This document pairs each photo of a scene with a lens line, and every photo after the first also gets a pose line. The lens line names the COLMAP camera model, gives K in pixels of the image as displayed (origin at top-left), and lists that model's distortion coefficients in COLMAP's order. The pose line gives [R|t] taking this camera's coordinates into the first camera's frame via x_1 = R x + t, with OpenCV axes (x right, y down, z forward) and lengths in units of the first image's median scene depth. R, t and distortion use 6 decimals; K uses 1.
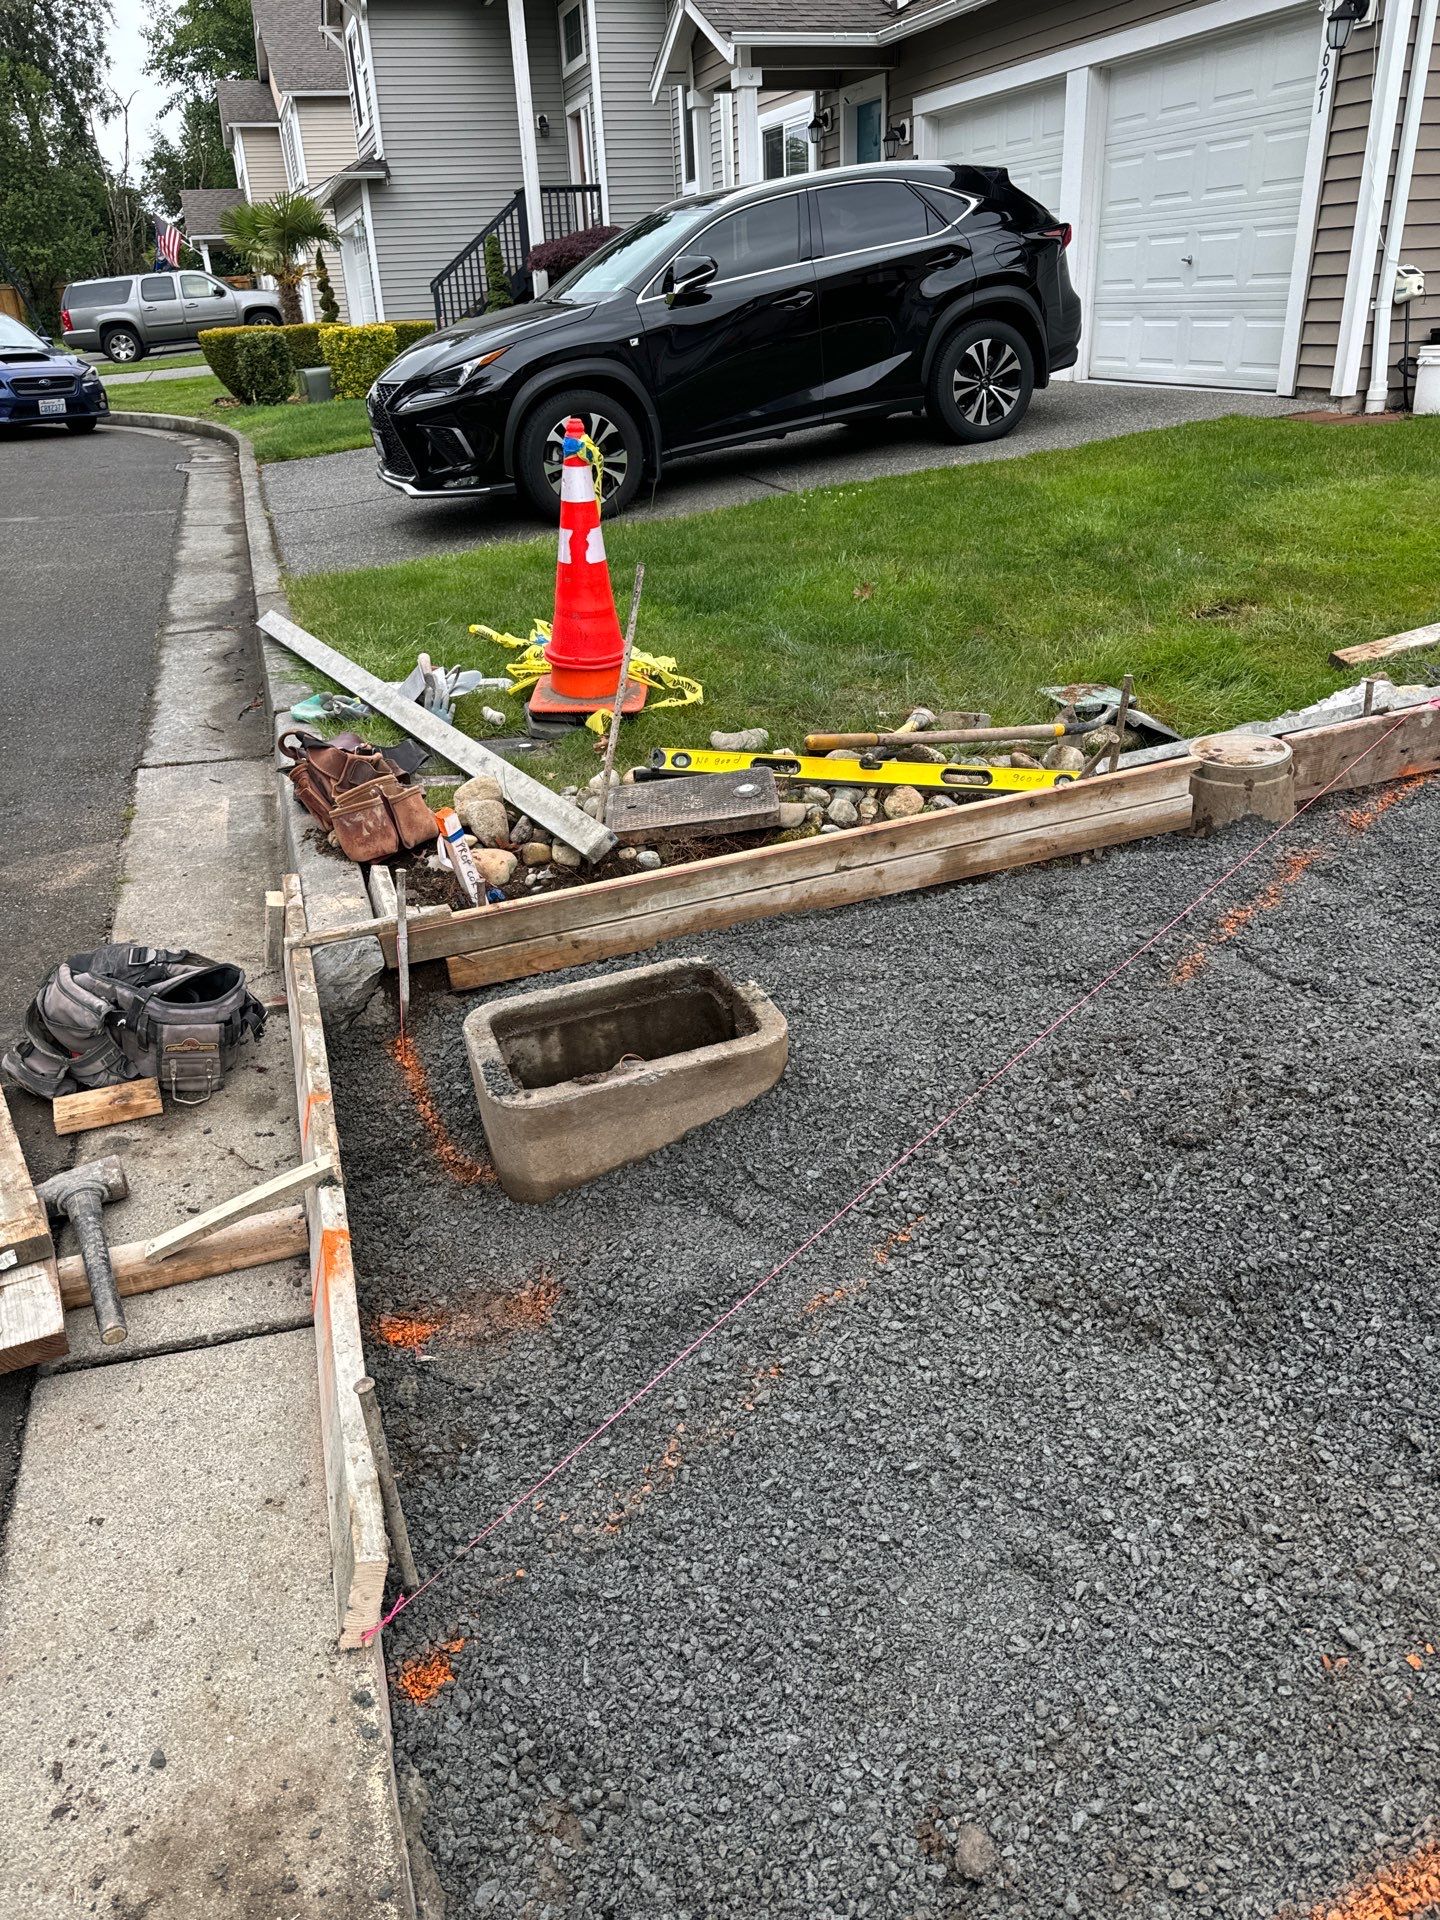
lens RADIAL K [[1362.7, 0, 708.5], [0, 1362.7, 950.5], [0, 0, 1]] dist [0.010693, -0.012152]
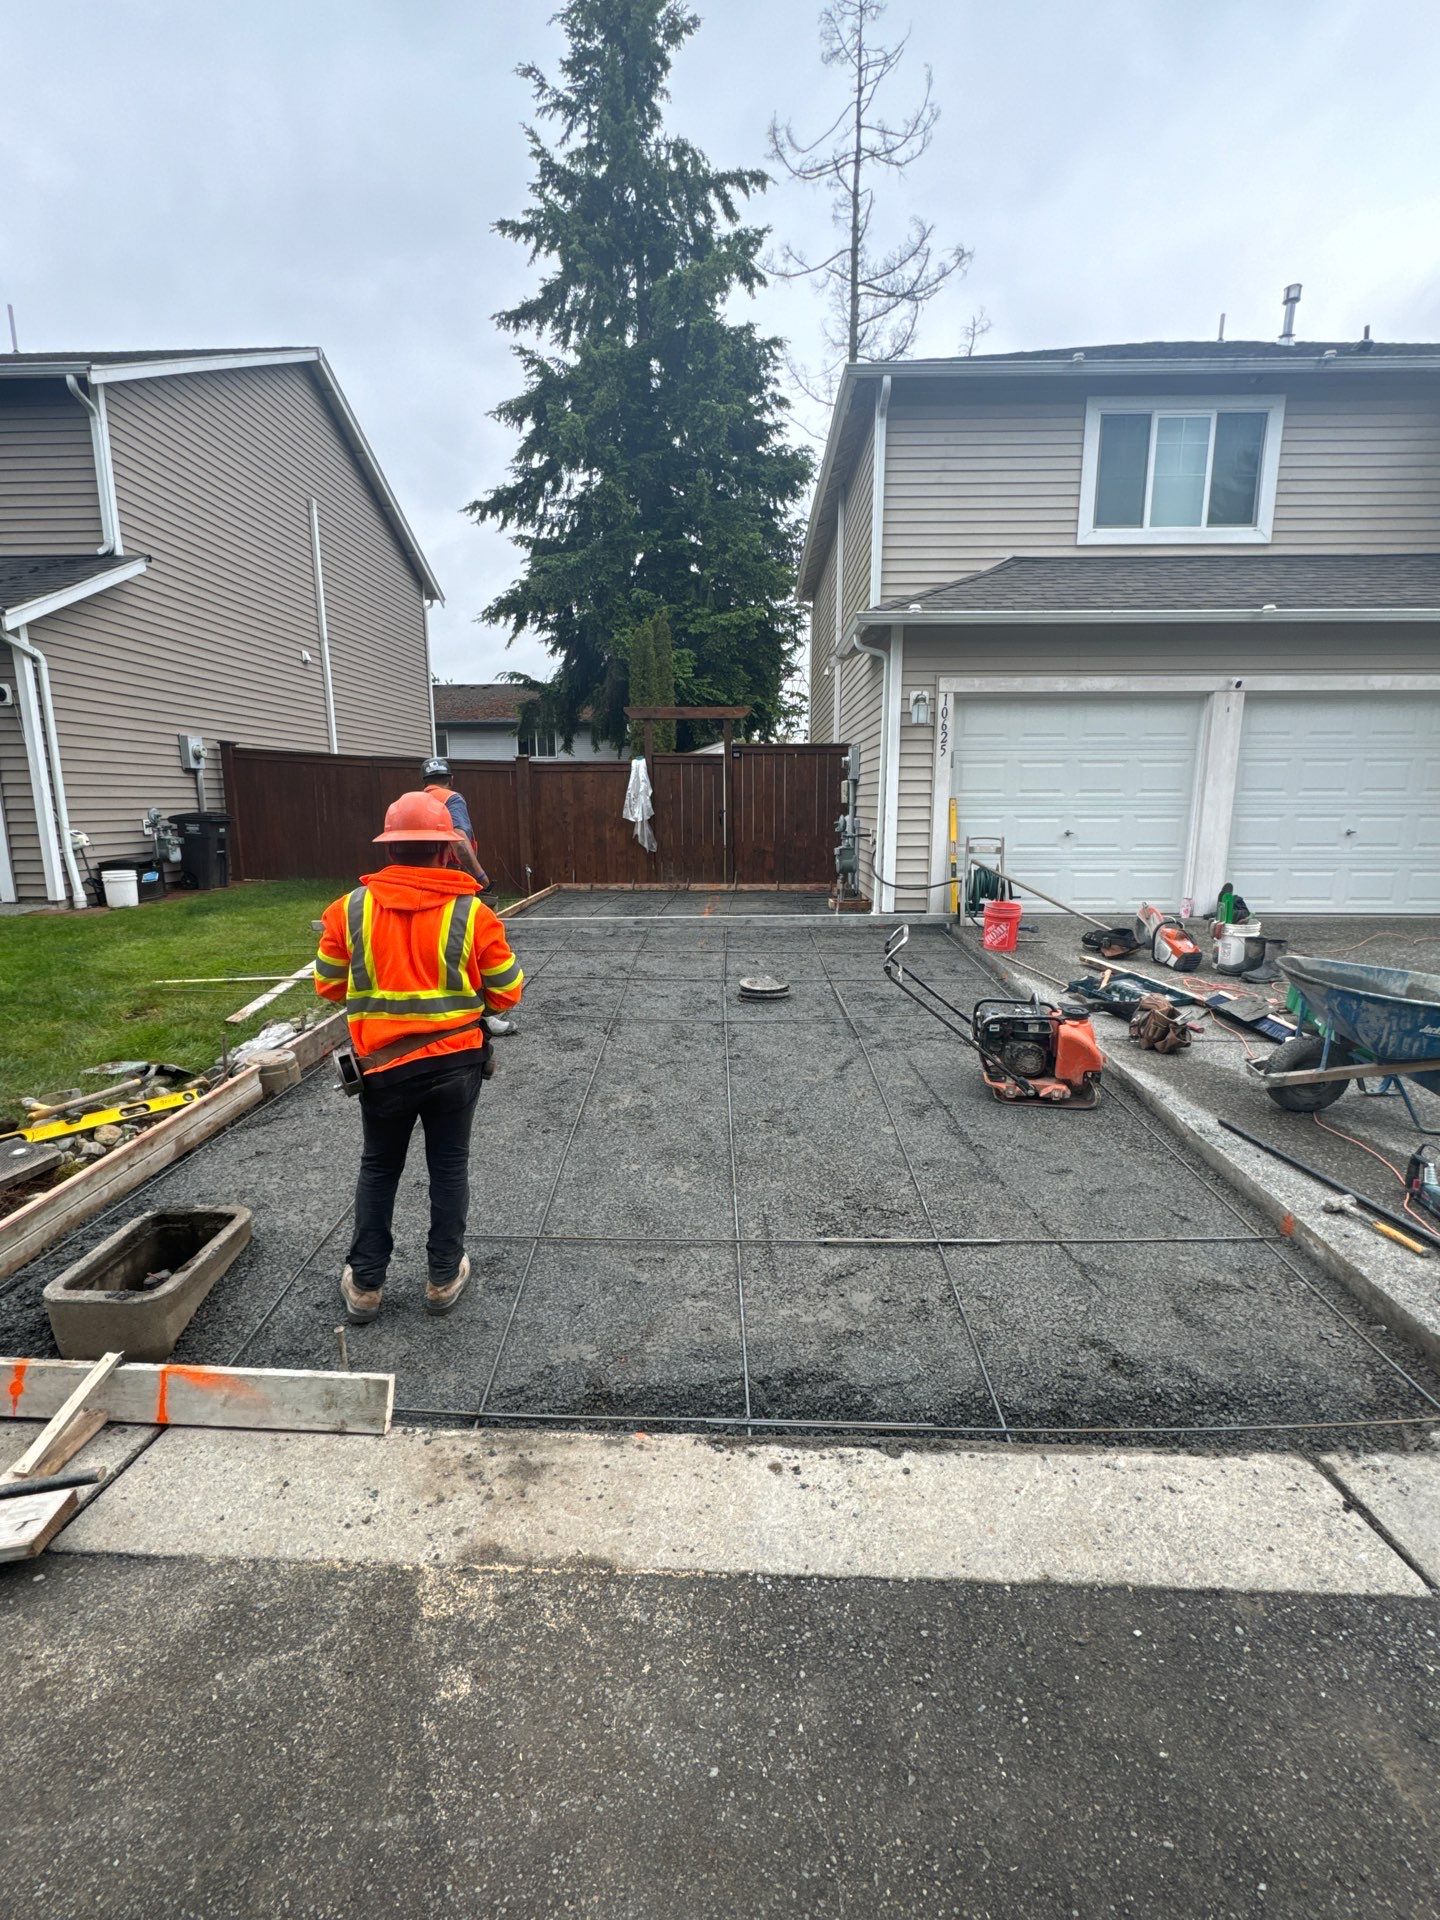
lens RADIAL K [[850.0, 0, 725.6], [0, 850.0, 962.5], [0, 0, 1]] dist [-0.001726, -0.000532]
pose [[0.336962, -0.128231, 0.932745, -0.385150], [0.394693, 0.918669, -0.016290, 0.010873], [-0.854795, 0.373637, 0.360168, -0.082355]]
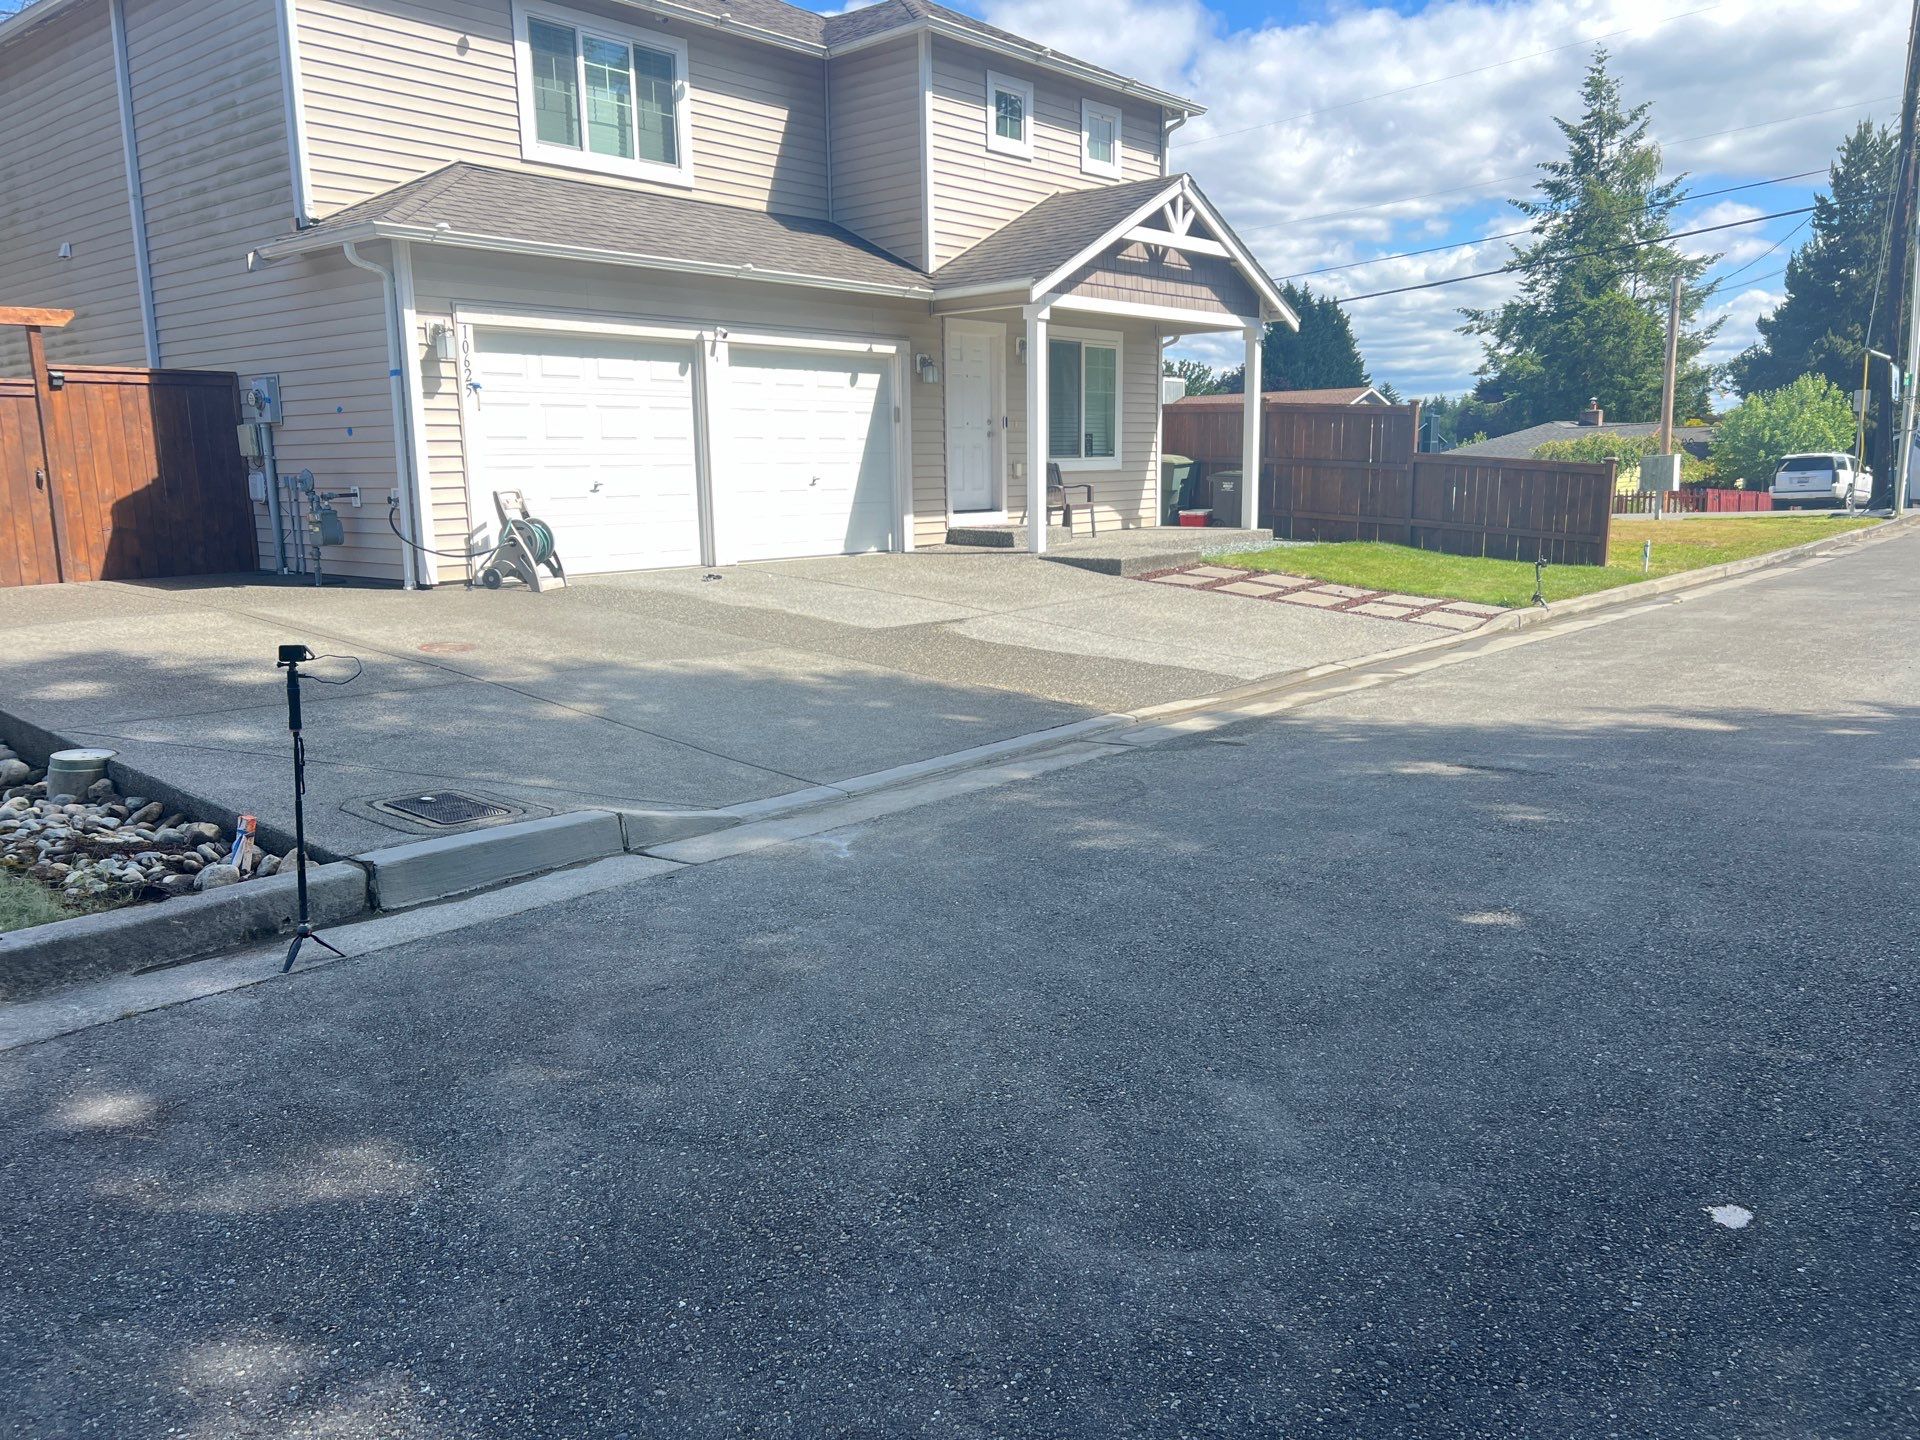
lens RADIAL K [[1438.3, 0, 956.4], [0, 1438.3, 721.3], [0, 0, 1]] dist [0.062867, -0.068843]
pose [[-0.515868, -0.099062, 0.850921, -1.140877], [0.405238, 0.846913, 0.344269, -0.247275], [-0.754760, 0.522423, -0.396751, 0.589978]]
